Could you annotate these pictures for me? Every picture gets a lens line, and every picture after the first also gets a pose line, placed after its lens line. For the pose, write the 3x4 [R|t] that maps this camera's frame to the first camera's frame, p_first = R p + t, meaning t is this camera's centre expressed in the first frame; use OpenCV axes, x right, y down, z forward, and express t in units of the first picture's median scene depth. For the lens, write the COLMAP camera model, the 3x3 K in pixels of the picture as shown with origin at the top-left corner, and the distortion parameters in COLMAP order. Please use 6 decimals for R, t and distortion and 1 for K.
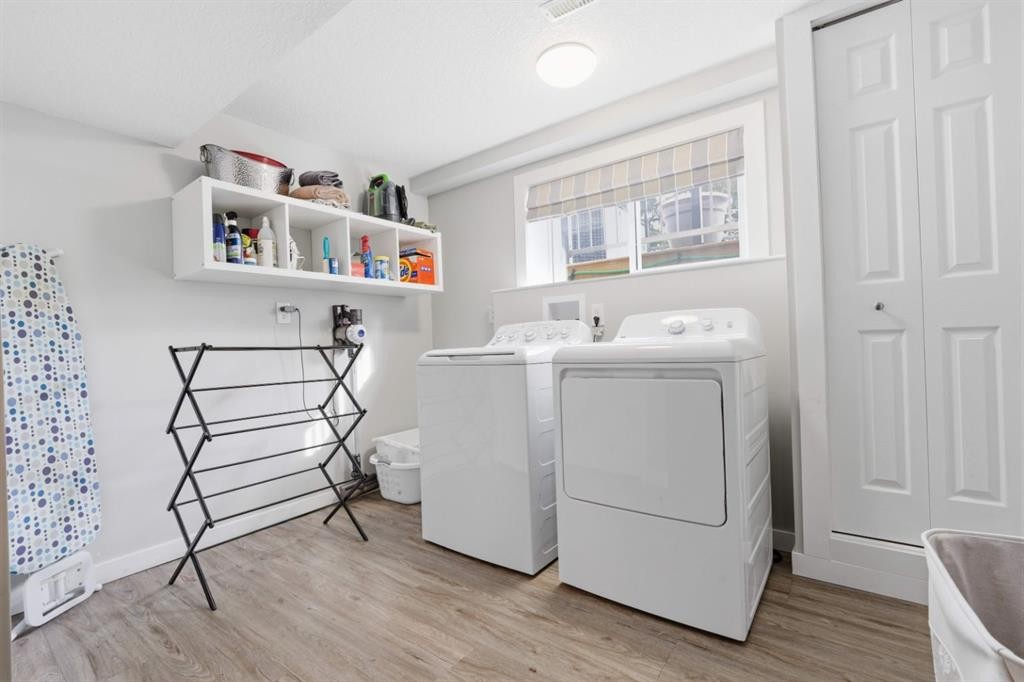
lens RADIAL K [[444.2, 0, 513.3], [0, 444.2, 339.3], [0, 0, 1]] dist [-0.003244, 0.000000]
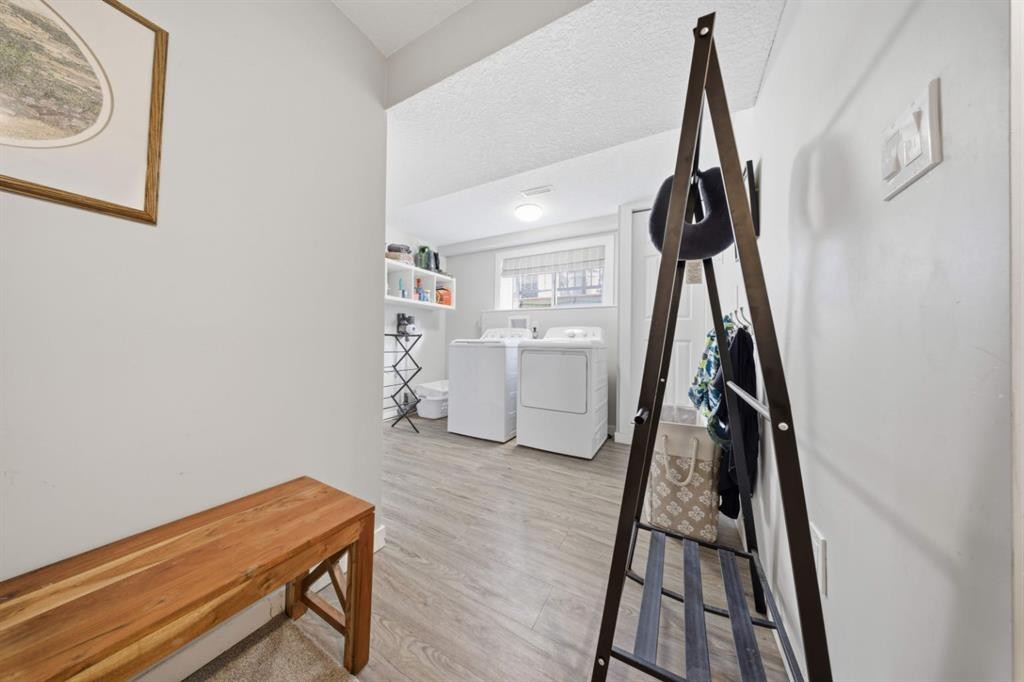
lens RADIAL K [[298.3, 0, 508.4], [0, 298.3, 334.4], [0, 0, 1]] dist [-0.000505, 0.000012]
pose [[0.988961, 0.052644, 0.138509, -0.124713], [-0.050559, 0.998549, -0.018528, 0.014083], [-0.139284, 0.011320, 0.990188, -0.354326]]
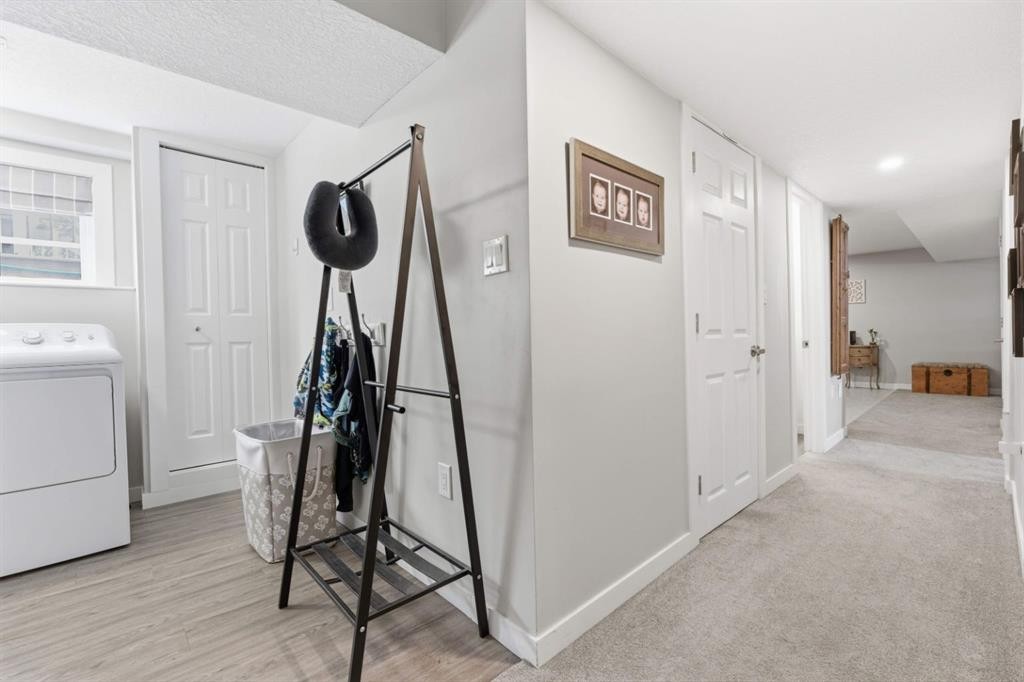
lens RADIAL K [[451.9, 0, 513.0], [0, 451.9, 339.1], [0, 0, 1]] dist [-0.008768, 0.000806]
pose [[0.182403, 0.018323, 0.983053, -0.439399], [0.007407, 0.999772, -0.020009, 0.005887], [-0.983196, 0.010931, 0.182226, -0.340865]]
